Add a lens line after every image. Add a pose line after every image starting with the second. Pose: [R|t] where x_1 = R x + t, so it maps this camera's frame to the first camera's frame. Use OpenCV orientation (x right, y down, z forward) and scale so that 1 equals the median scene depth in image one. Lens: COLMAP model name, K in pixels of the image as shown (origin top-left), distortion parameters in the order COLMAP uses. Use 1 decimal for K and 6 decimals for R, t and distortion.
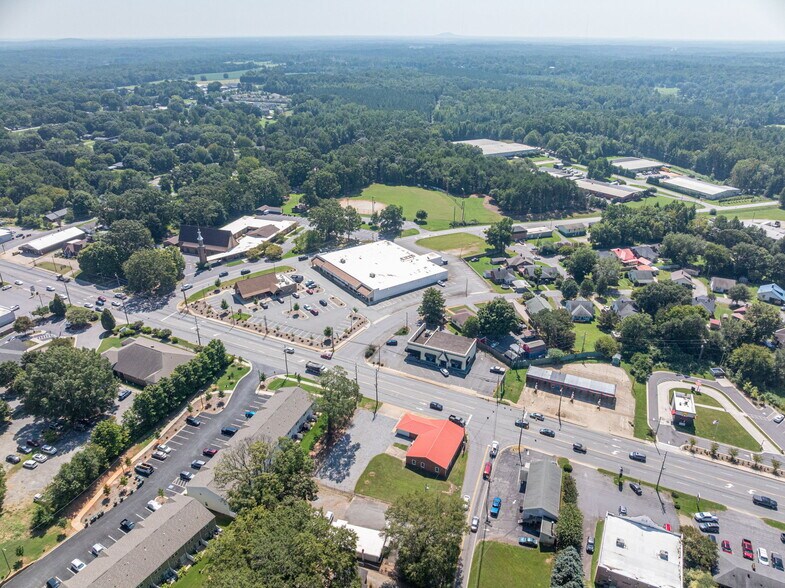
lens RADIAL K [[551.4, 0, 392.0], [0, 551.4, 295.8], [0, 0, 1]] dist [-0.042742, 0.013805]
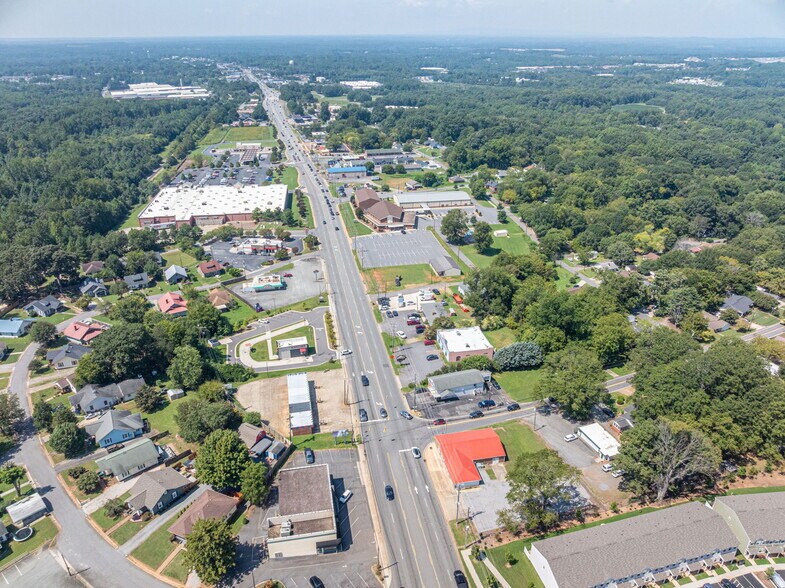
lens RADIAL K [[551.4, 0, 392.8], [0, 551.4, 291.5], [0, 0, 1]] dist [-0.042742, 0.013805]
pose [[-0.590818, -0.345659, 0.729009, -0.300130], [0.346456, 0.707329, 0.616161, -0.380910], [-0.728631, 0.616608, -0.298147, 0.783883]]
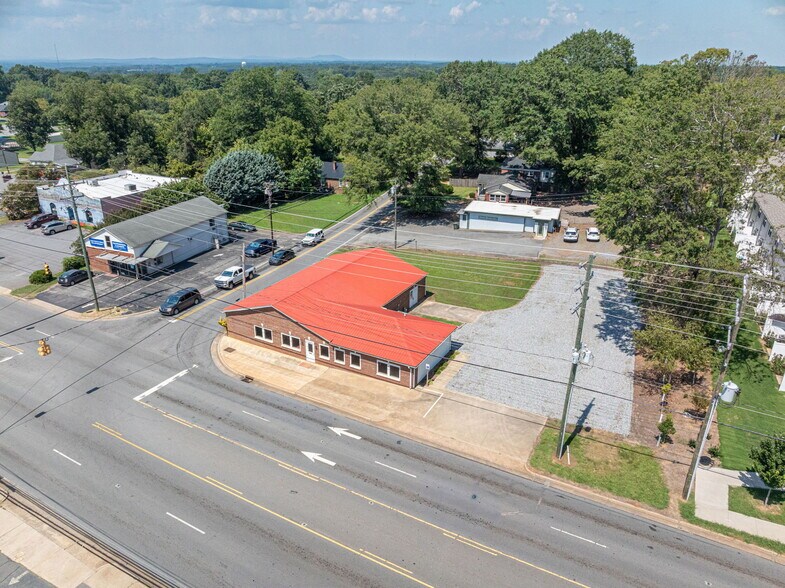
lens RADIAL K [[551.4, 0, 396.6], [0, 551.4, 291.4], [0, 0, 1]] dist [-0.042742, 0.013805]
pose [[-0.997514, -0.034120, 0.061665, 0.014169], [0.023927, 0.659058, 0.751711, 0.009142], [-0.066290, 0.751318, -0.656603, 0.779813]]
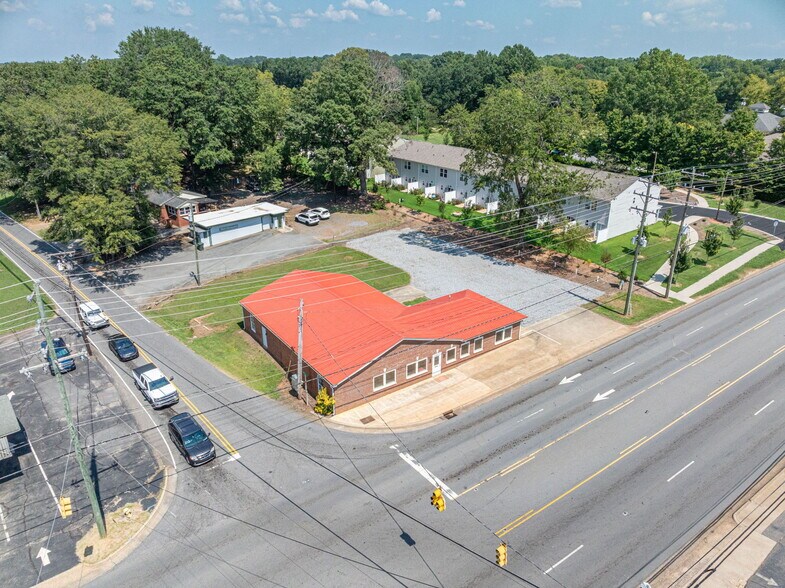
lens RADIAL K [[551.4, 0, 391.2], [0, 551.4, 293.5], [0, 0, 1]] dist [-0.042742, 0.013805]
pose [[-0.496706, 0.334507, -0.800867, 0.195299], [-0.383799, 0.742968, 0.548359, 0.052788], [0.778448, 0.579745, -0.240653, 0.693165]]
